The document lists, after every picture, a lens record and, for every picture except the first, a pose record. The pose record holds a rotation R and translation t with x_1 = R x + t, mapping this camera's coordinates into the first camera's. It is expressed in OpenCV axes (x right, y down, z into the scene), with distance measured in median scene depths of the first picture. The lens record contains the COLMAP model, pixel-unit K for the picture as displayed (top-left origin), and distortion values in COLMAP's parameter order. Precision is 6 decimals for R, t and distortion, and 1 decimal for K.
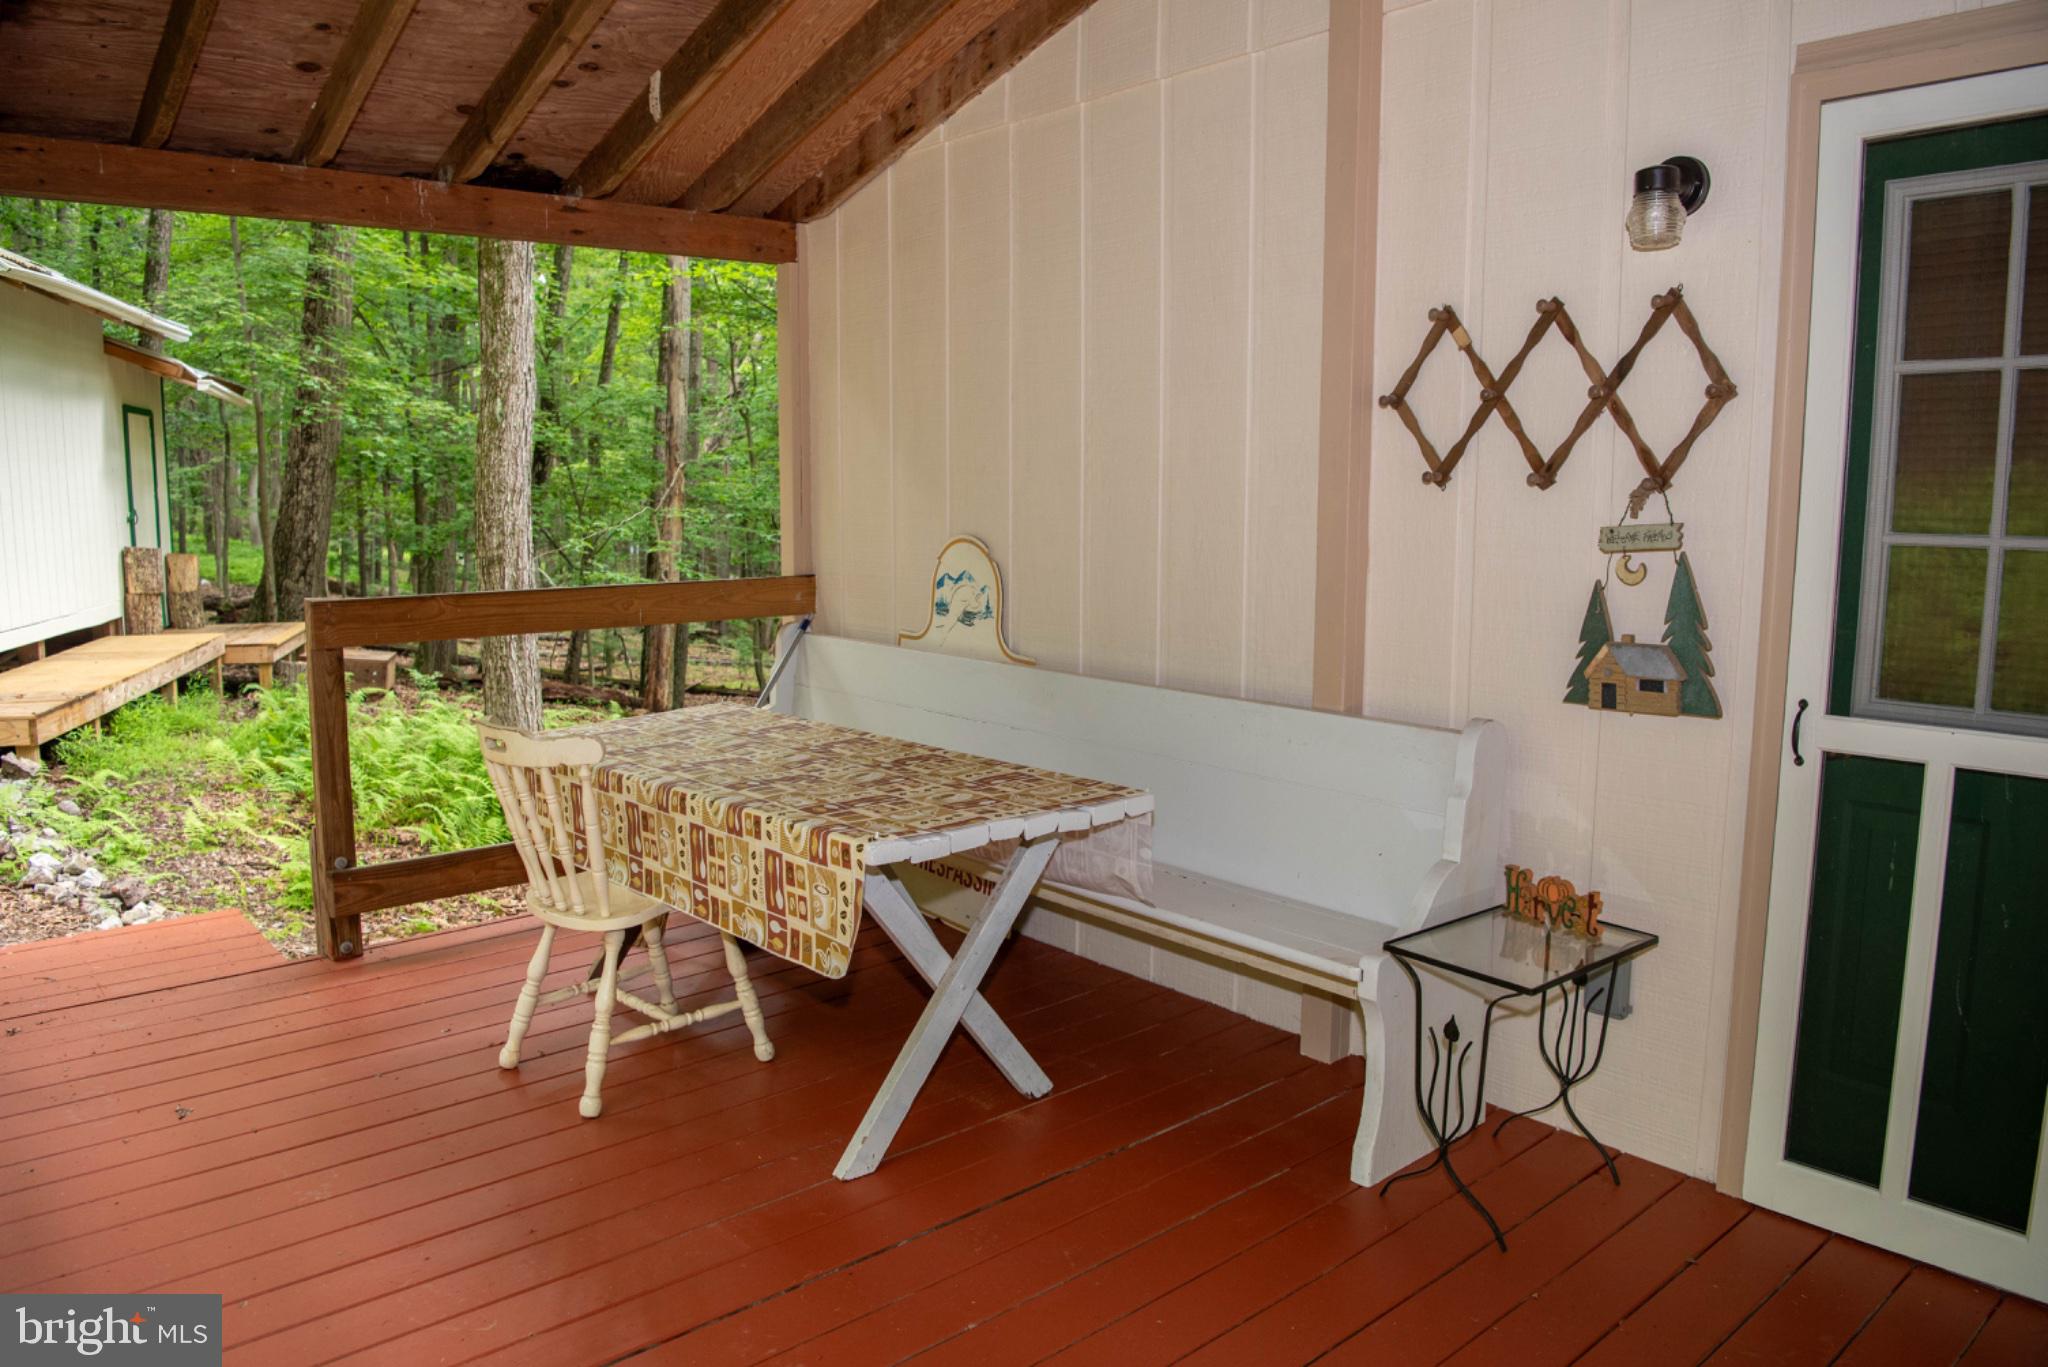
lens RADIAL K [[1415.3, 0, 1011.3], [0, 1415.3, 697.7], [0, 0, 1]] dist [-0.065785, 0.012519]
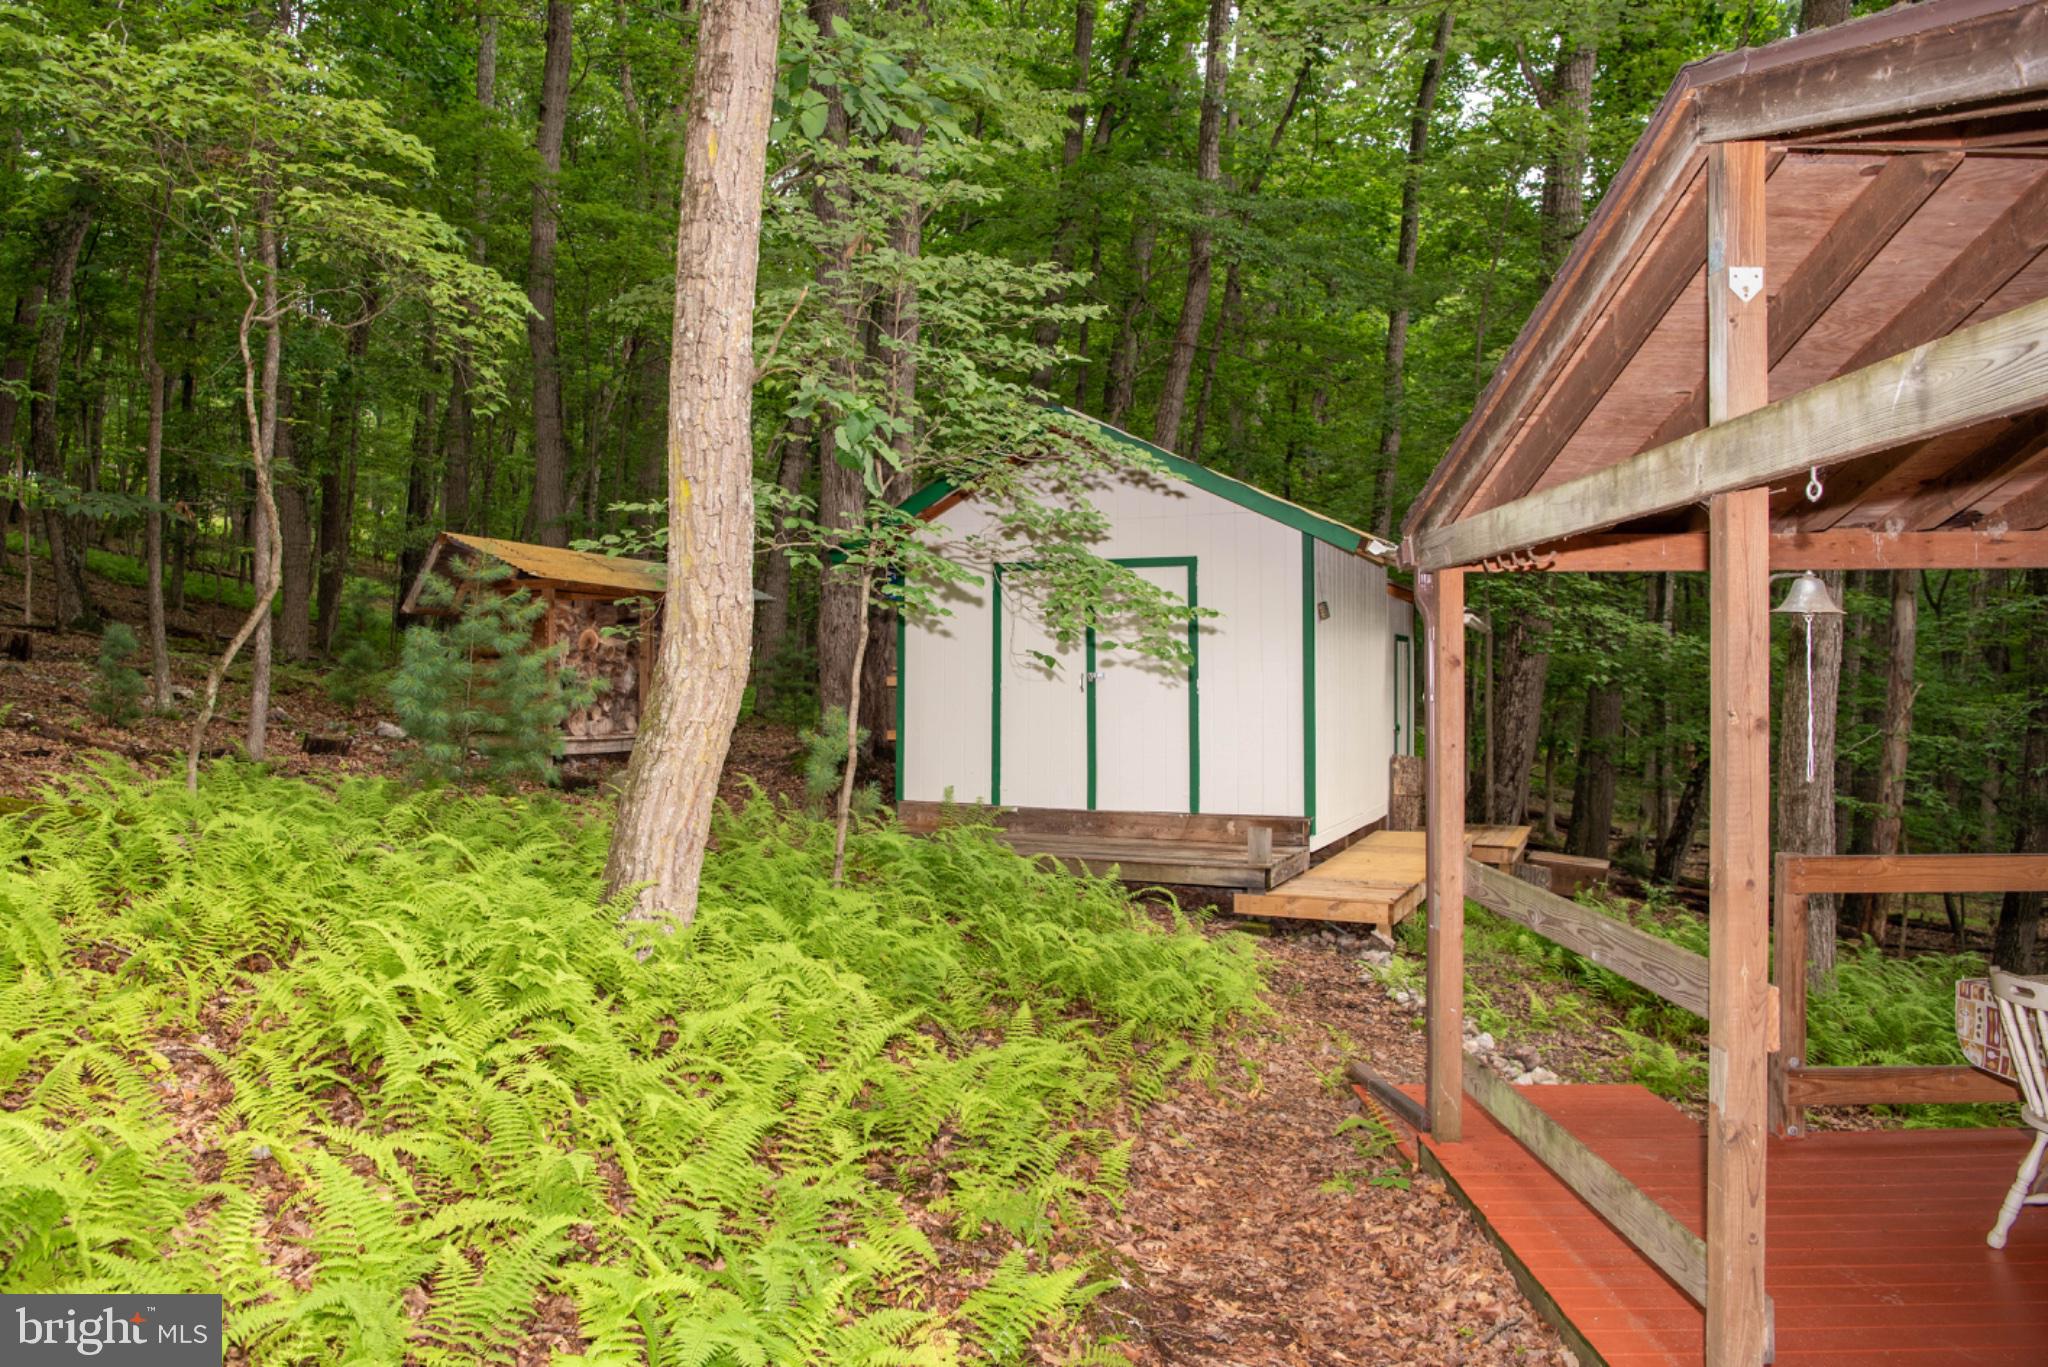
lens RADIAL K [[1495.0, 0, 978.2], [0, 1495.0, 632.2], [0, 0, 1]] dist [-0.072783, 0.023343]
pose [[0.735174, -0.017605, -0.677650, -0.154009], [-0.102121, 0.985378, -0.136390, -0.013361], [0.670143, 0.169473, 0.722626, -0.663501]]
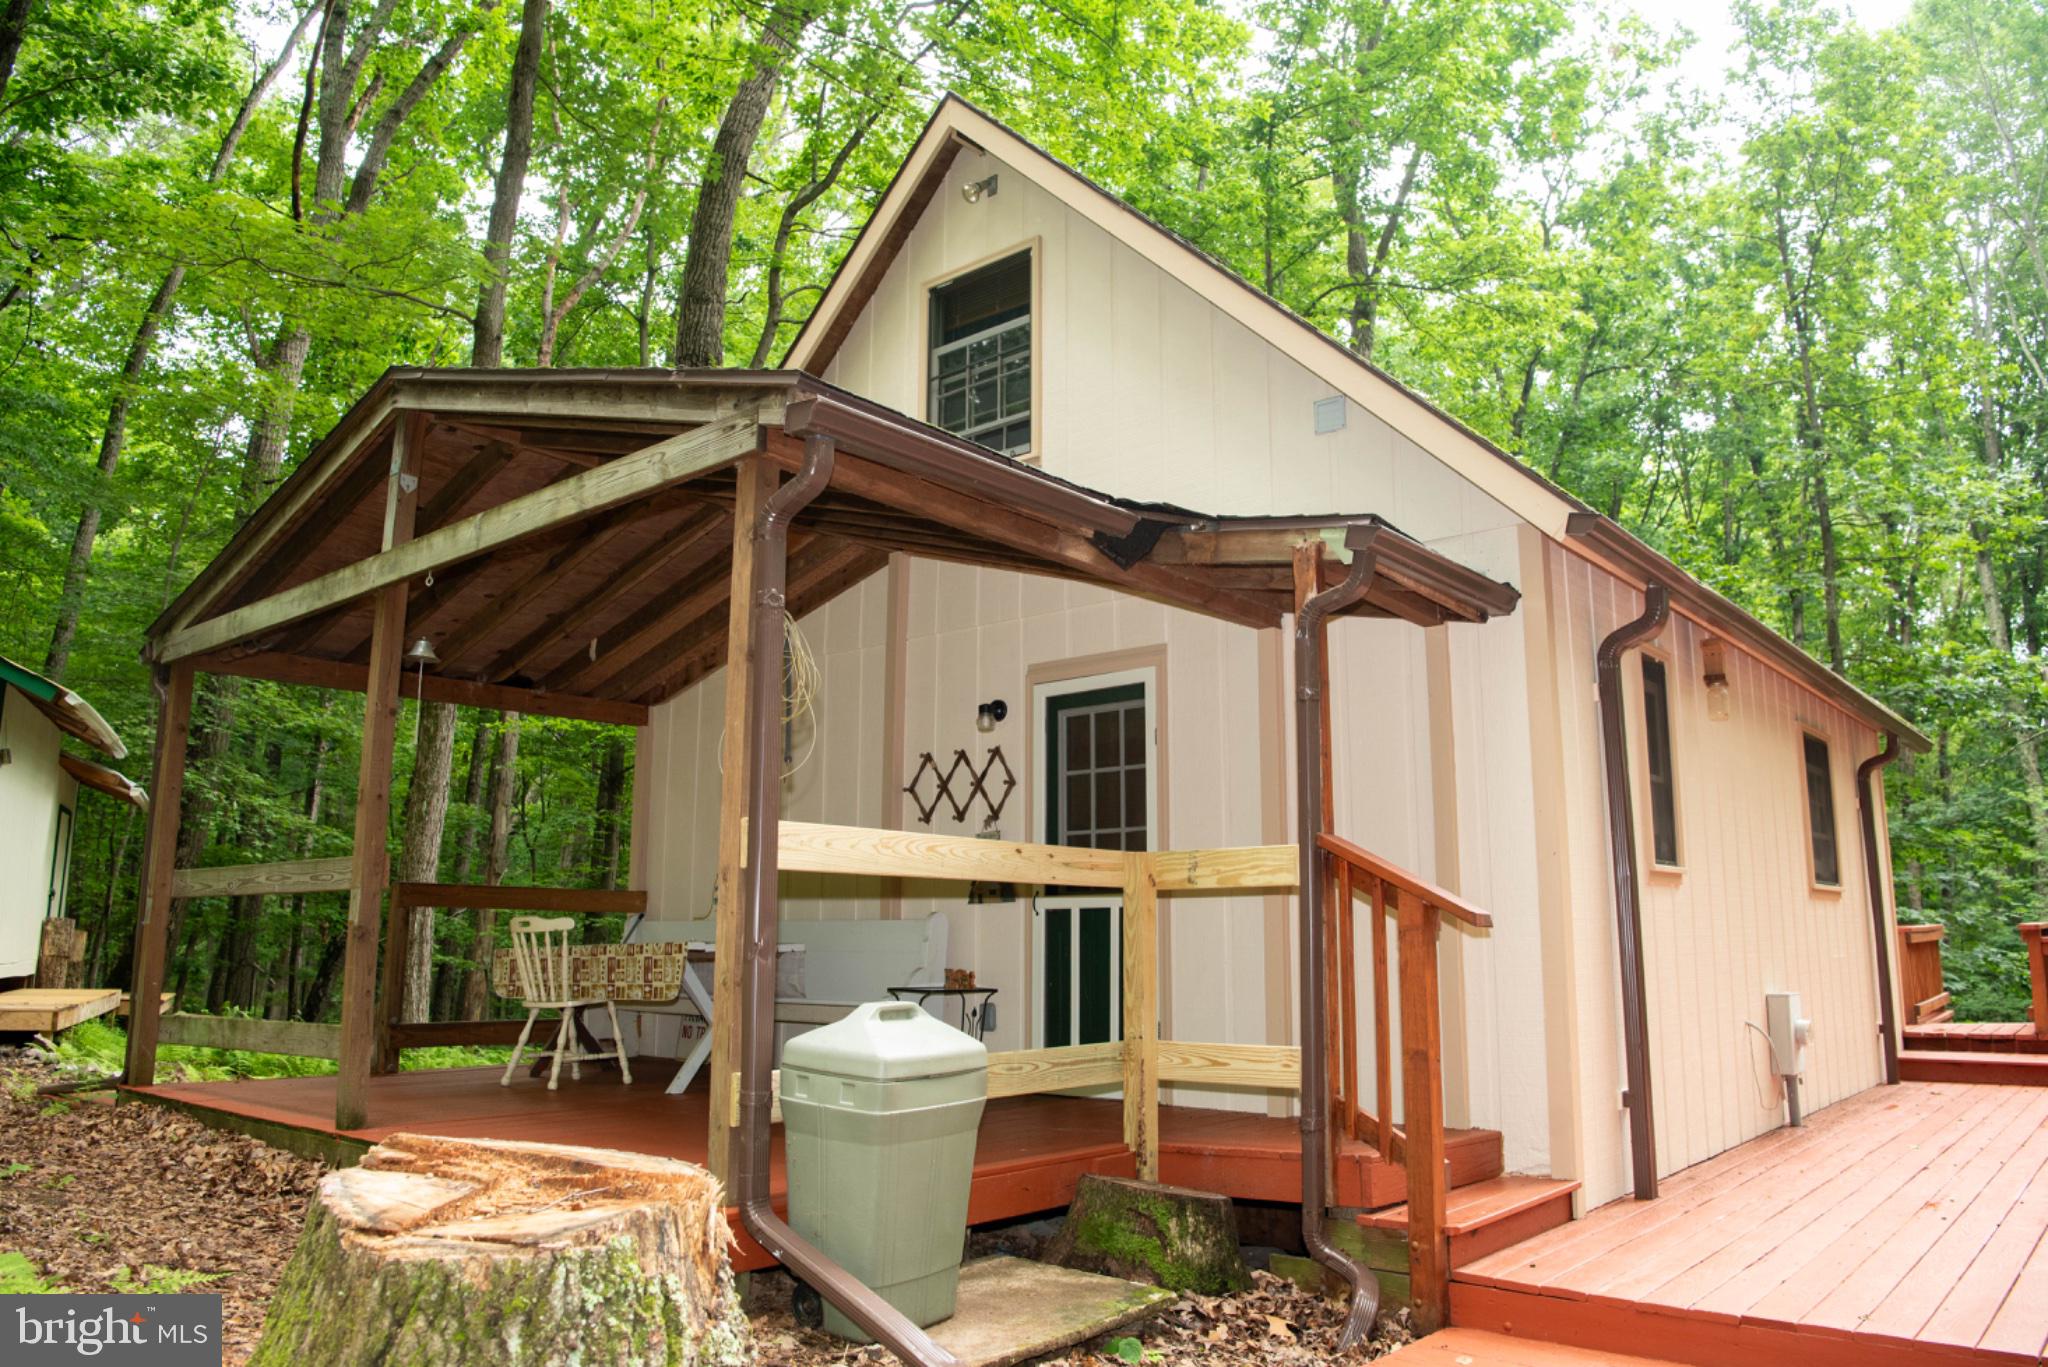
lens RADIAL K [[1415.3, 0, 1011.6], [0, 1415.3, 690.1], [0, 0, 1]] dist [-0.065785, 0.012519]
pose [[0.987171, 0.032483, 0.156329, 0.051629], [0.018938, 0.948357, -0.316640, 0.394566], [-0.158541, 0.315538, 0.935575, -1.345939]]
